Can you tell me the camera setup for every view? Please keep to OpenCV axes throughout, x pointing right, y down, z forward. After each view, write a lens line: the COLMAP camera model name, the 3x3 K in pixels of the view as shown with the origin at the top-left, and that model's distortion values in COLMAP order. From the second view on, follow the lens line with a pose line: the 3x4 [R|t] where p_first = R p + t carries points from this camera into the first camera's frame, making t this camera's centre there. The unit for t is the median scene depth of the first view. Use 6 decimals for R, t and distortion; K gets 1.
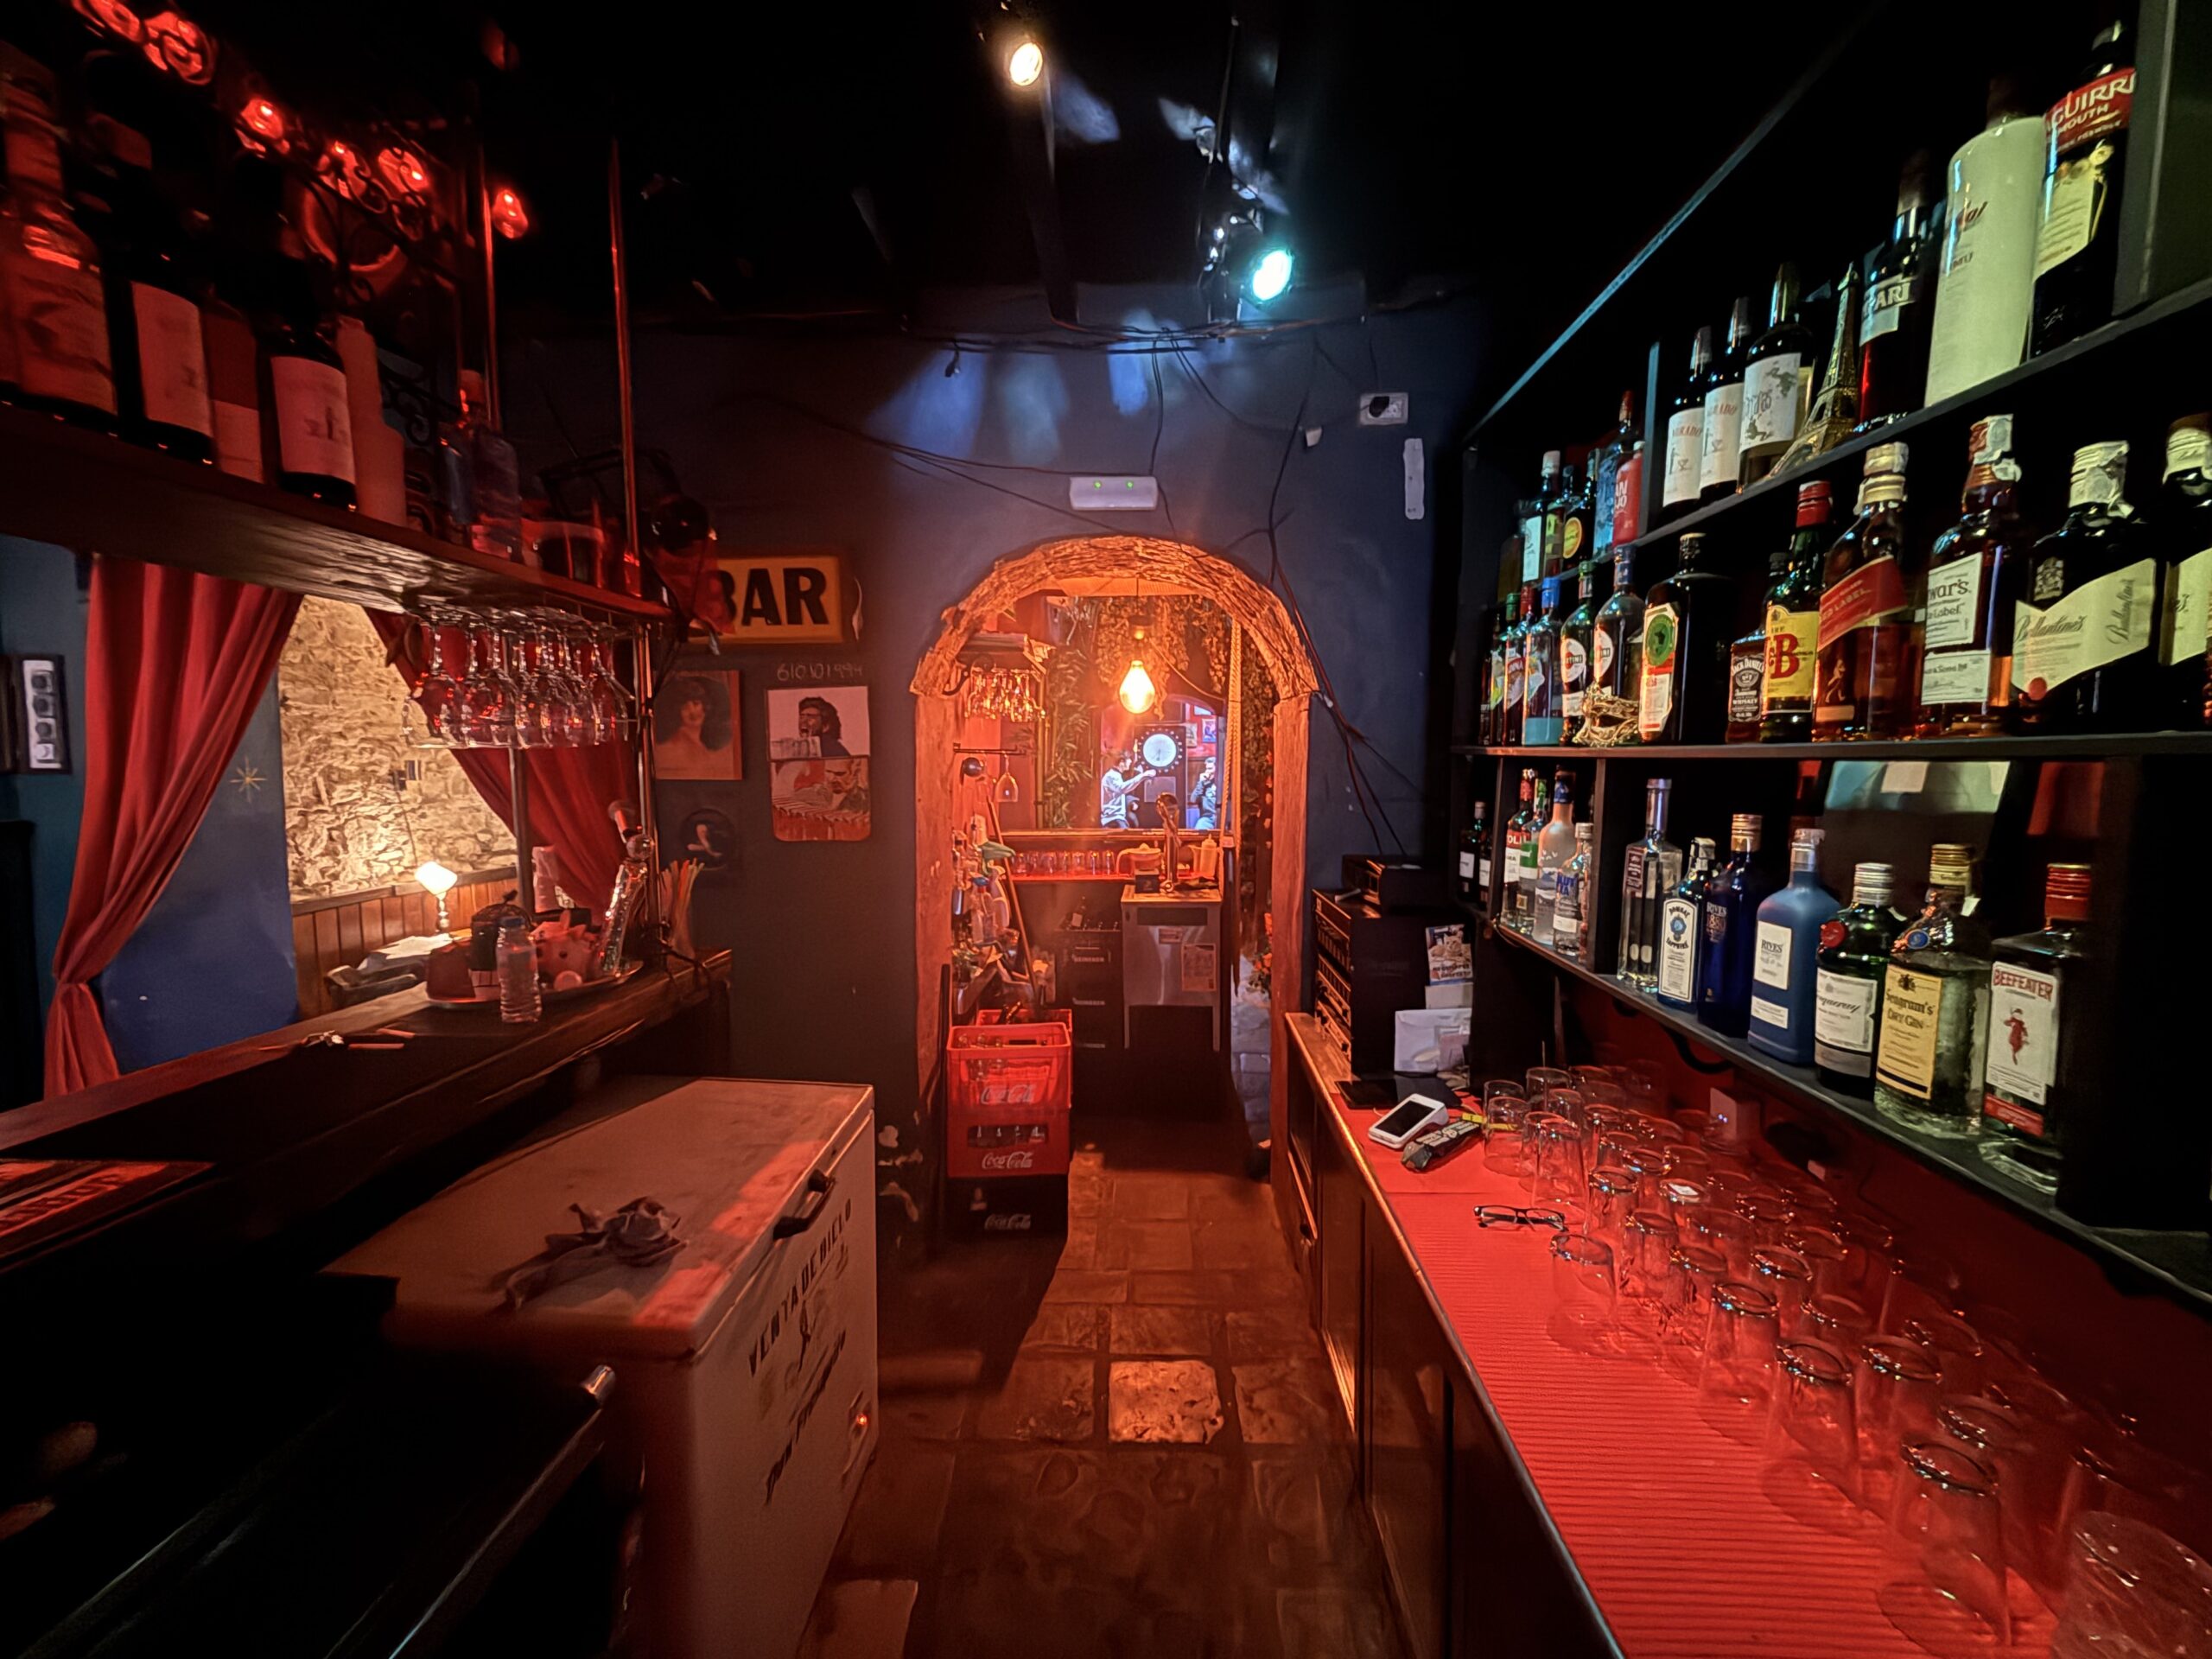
lens RADIAL K [[878.3, 0, 1111.6], [0, 878.3, 820.1], [0, 0, 1]] dist [-0.000759, -0.000252]
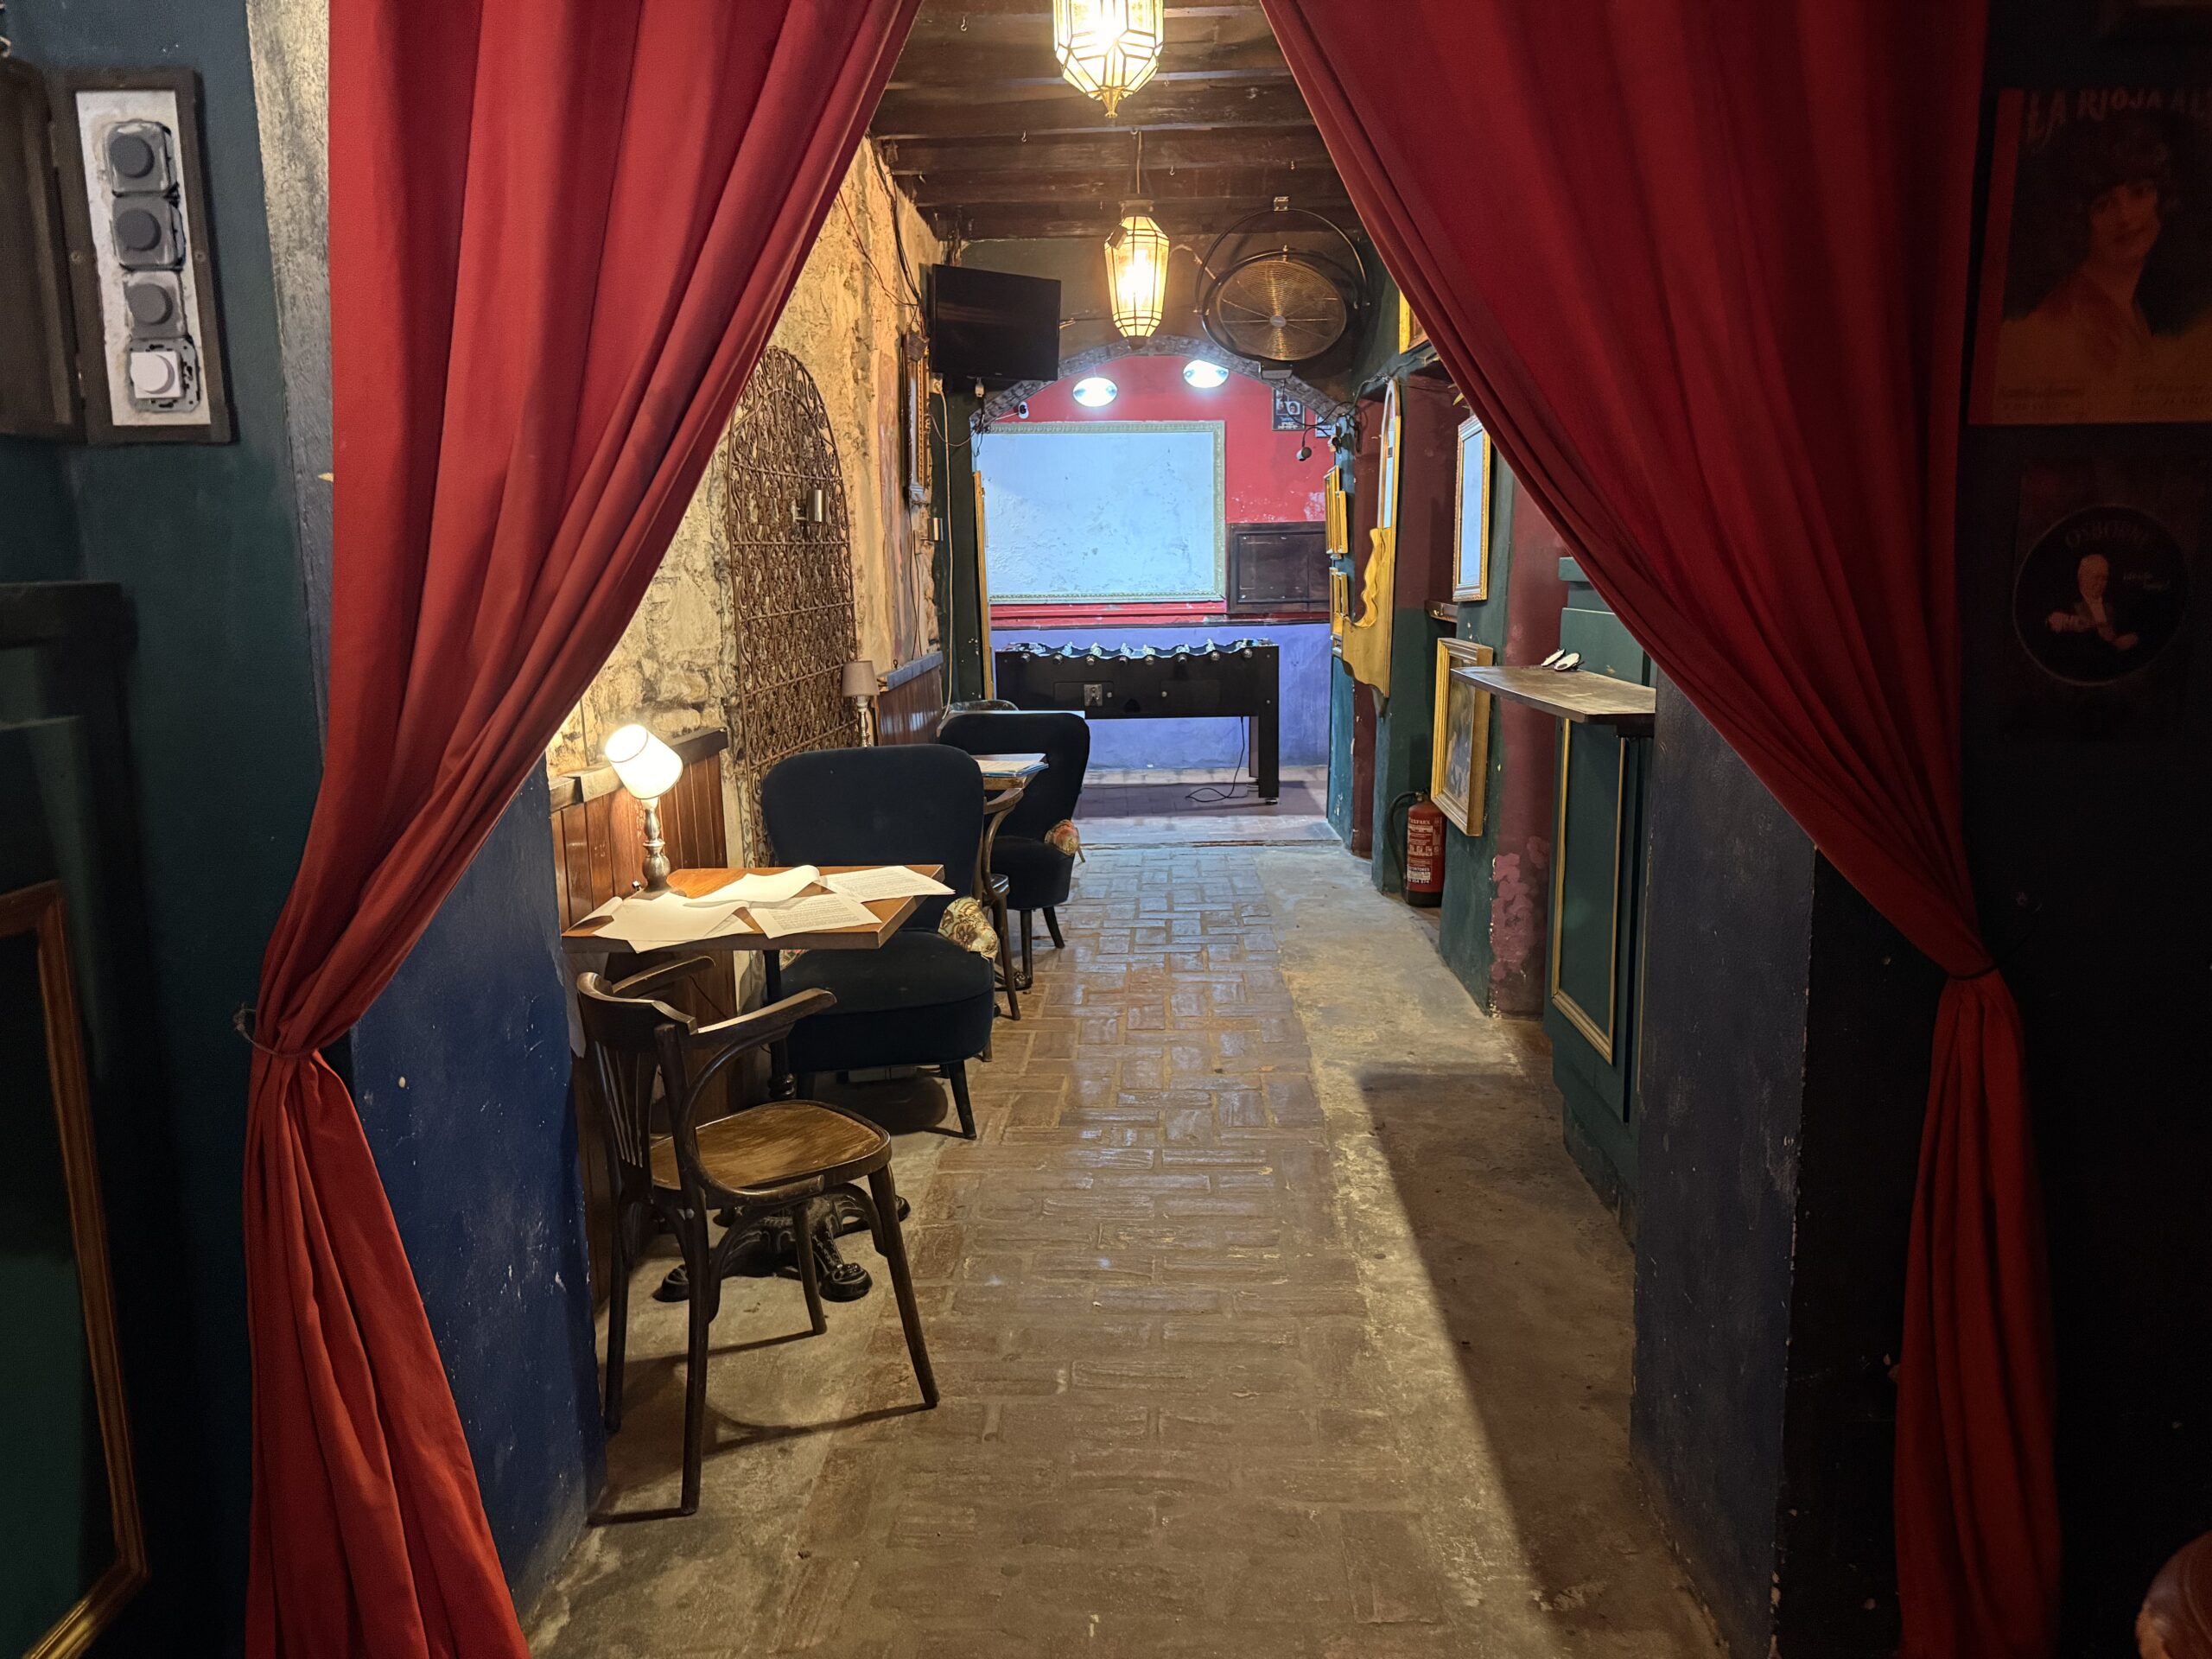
lens RADIAL K [[1526.3, 0, 1109.8], [0, 1526.3, 829.6], [0, 0, 1]] dist [0.066599, -0.080576]
pose [[0.999372, -0.023406, 0.026618, -2.500957], [0.020554, 0.994494, 0.102758, 0.120316], [-0.028876, -0.102146, 0.994350, 1.097690]]
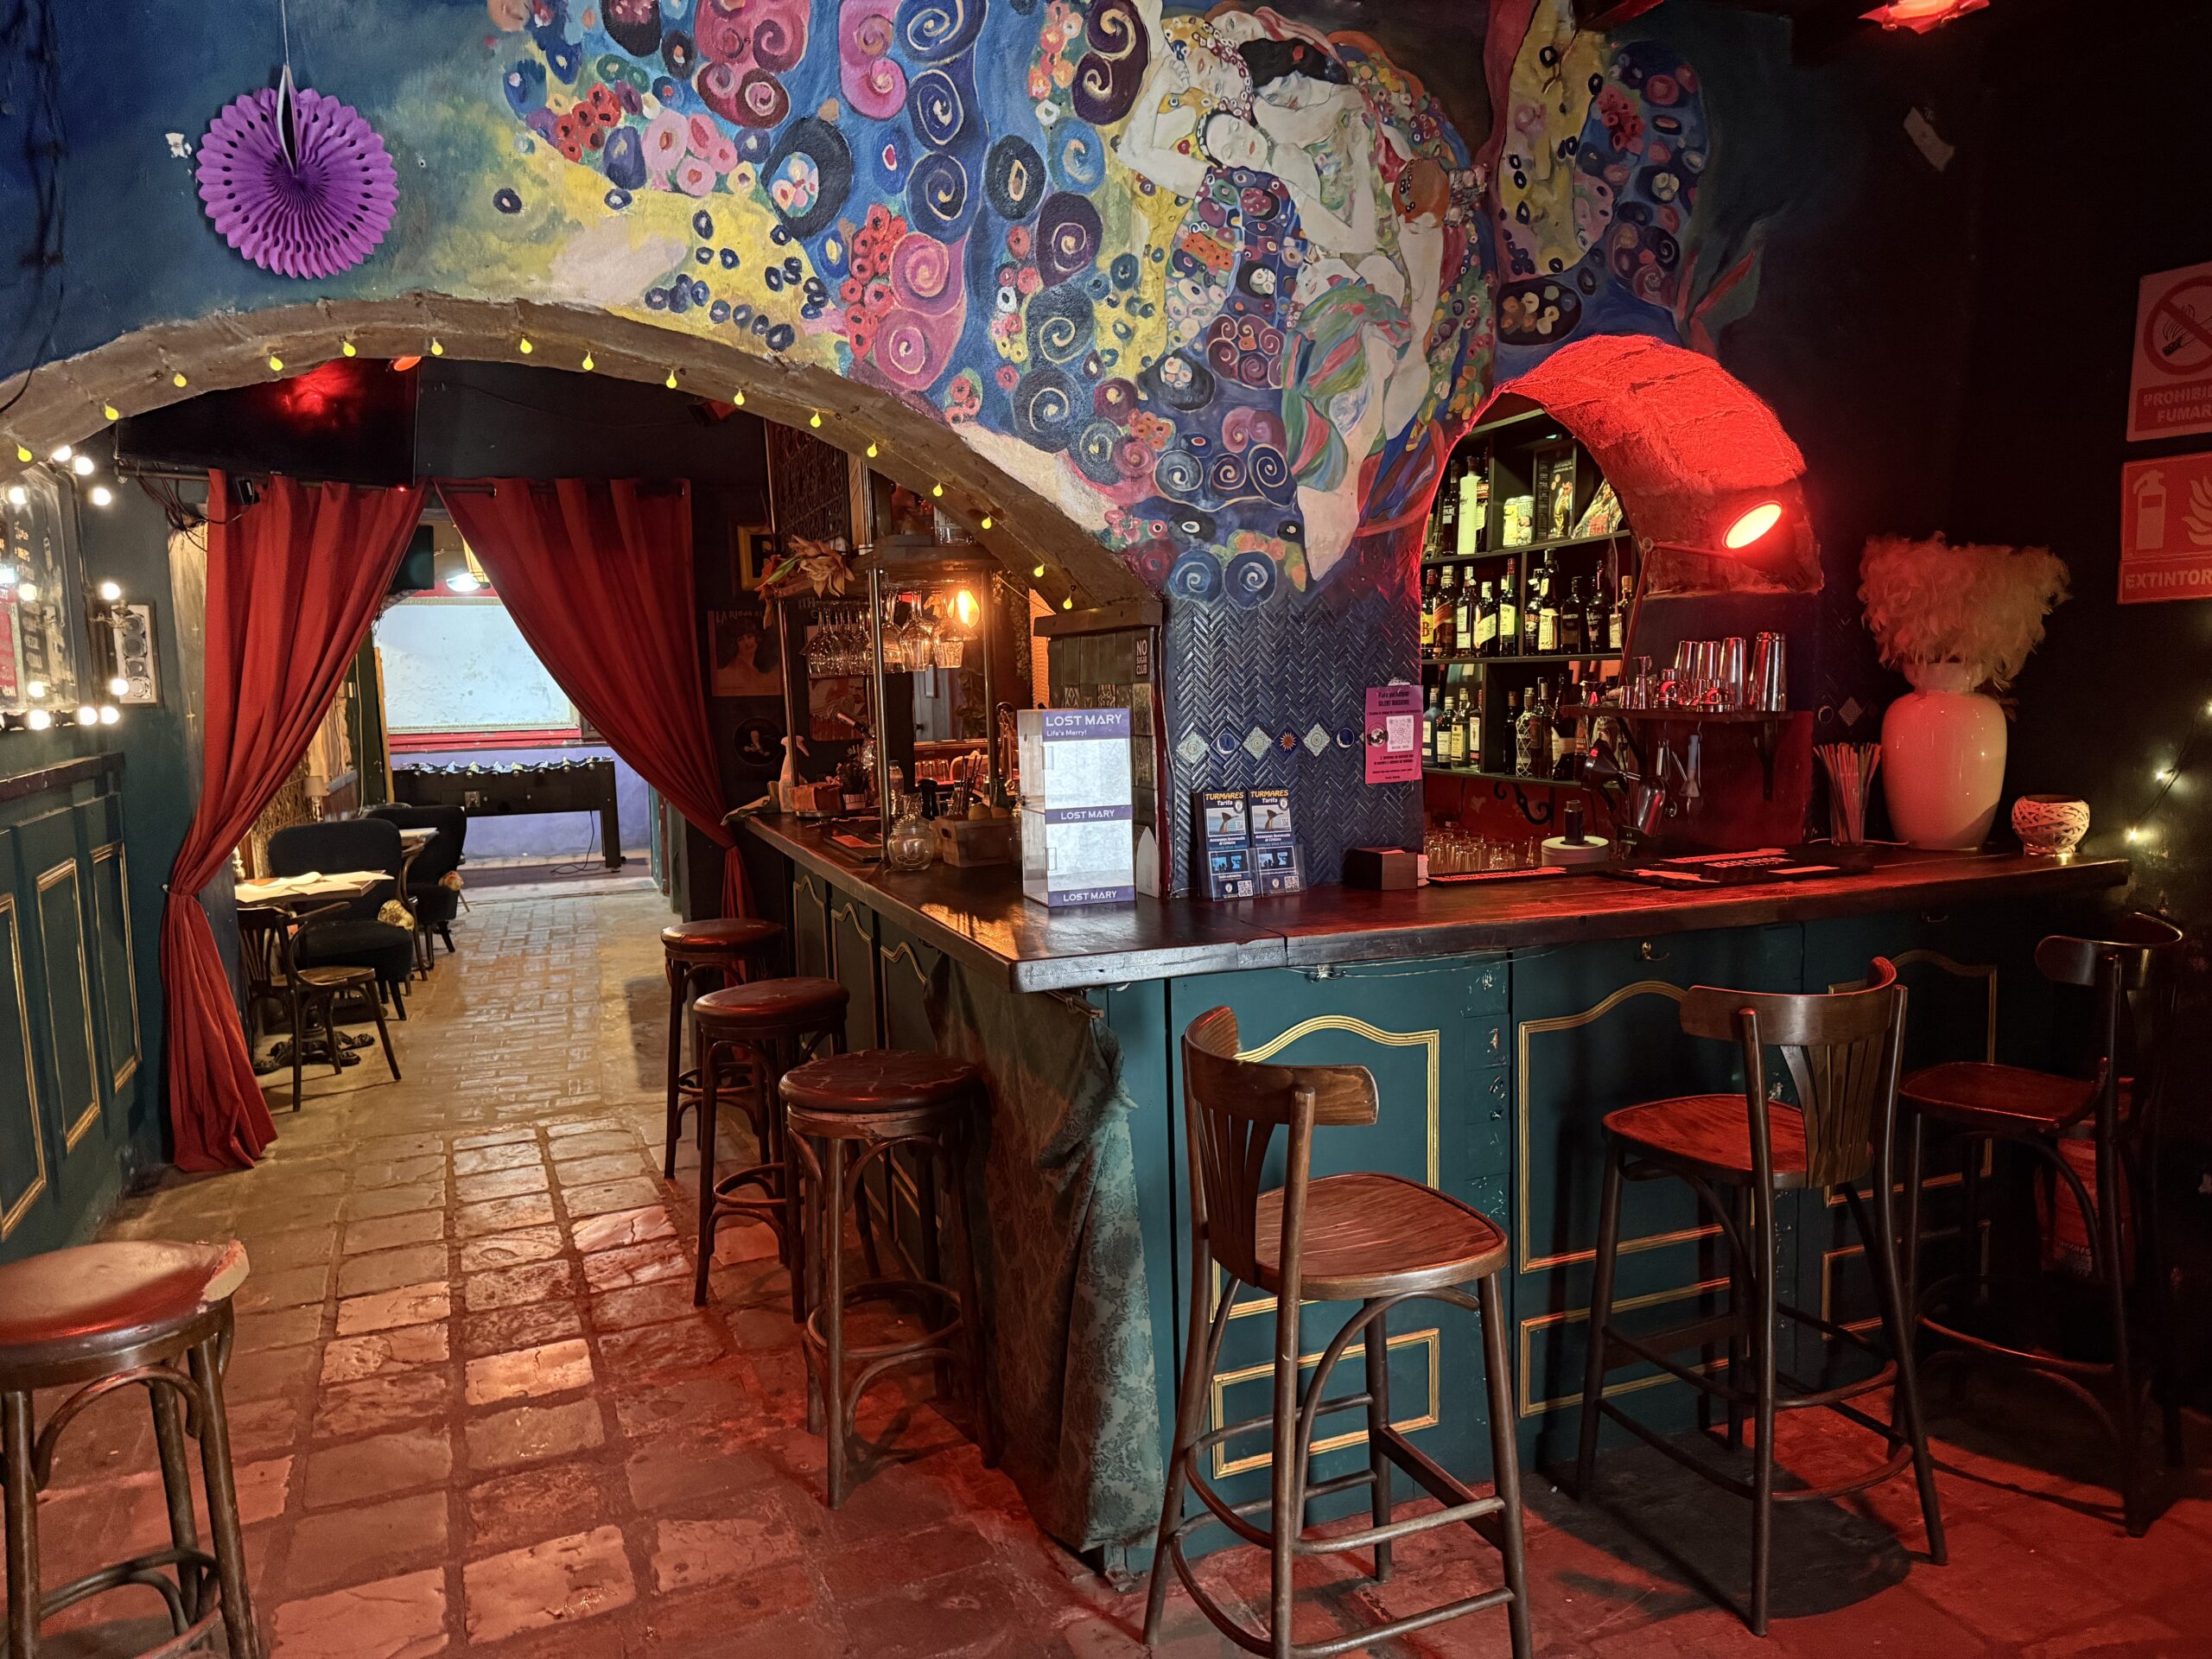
lens RADIAL K [[1526.3, 0, 1109.8], [0, 1526.3, 829.6], [0, 0, 1]] dist [0.066599, -0.080576]
pose [[0.918743, -0.065071, 0.389458, -2.472436], [0.051982, 0.997675, 0.044065, 0.221103], [-0.391420, -0.020240, 0.919989, -3.656634]]
